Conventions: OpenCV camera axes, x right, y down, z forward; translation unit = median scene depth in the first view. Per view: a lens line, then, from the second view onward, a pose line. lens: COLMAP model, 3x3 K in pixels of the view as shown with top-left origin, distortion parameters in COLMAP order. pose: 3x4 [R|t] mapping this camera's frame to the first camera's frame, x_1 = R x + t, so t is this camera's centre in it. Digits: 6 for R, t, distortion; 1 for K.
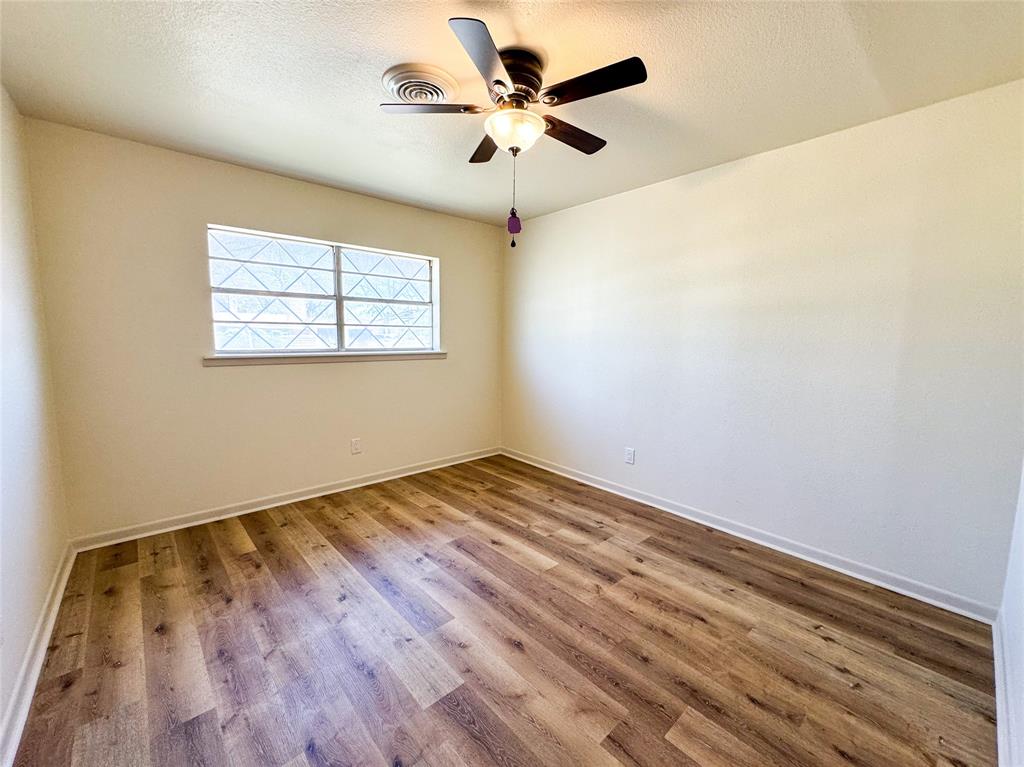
lens RADIAL K [[409.9, 0, 511.5], [0, 409.9, 380.4], [0, 0, 1]] dist [-0.002151, -0.000698]
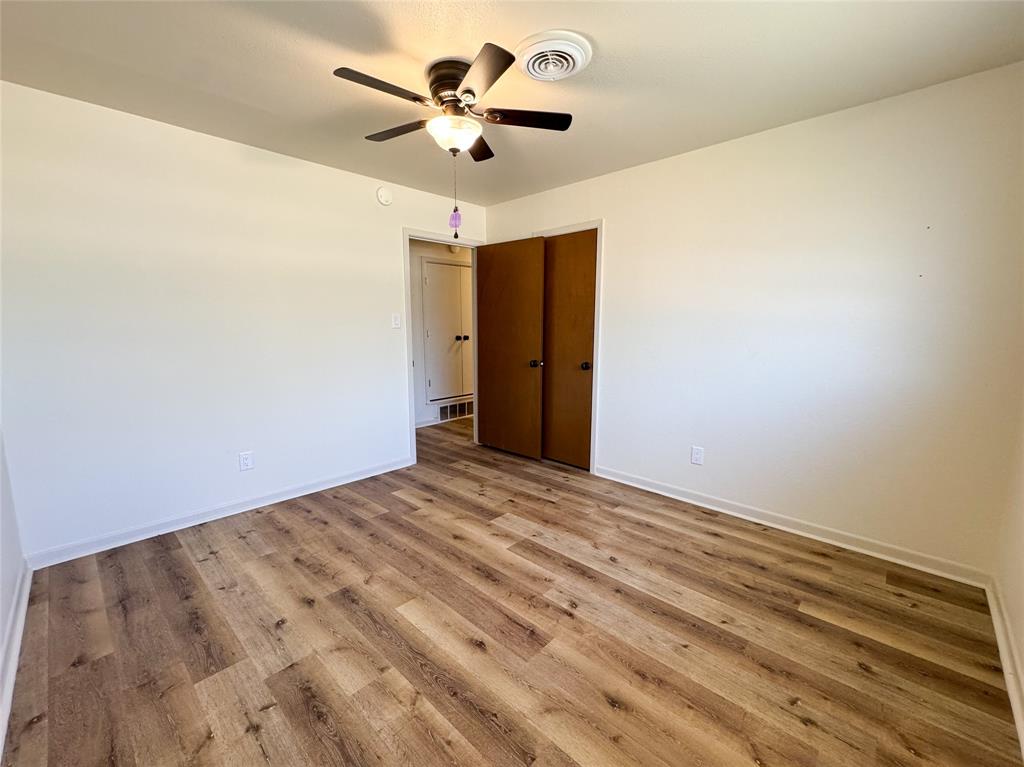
lens RADIAL K [[409.9, 0, 512.9], [0, 409.9, 383.6], [0, 0, 1]] dist [-0.002151, -0.000698]
pose [[-0.996106, 0.001771, -0.088148, -0.045715], [-0.021109, 0.965930, 0.257940, -0.202273], [0.085602, 0.258796, -0.962132, 1.884995]]
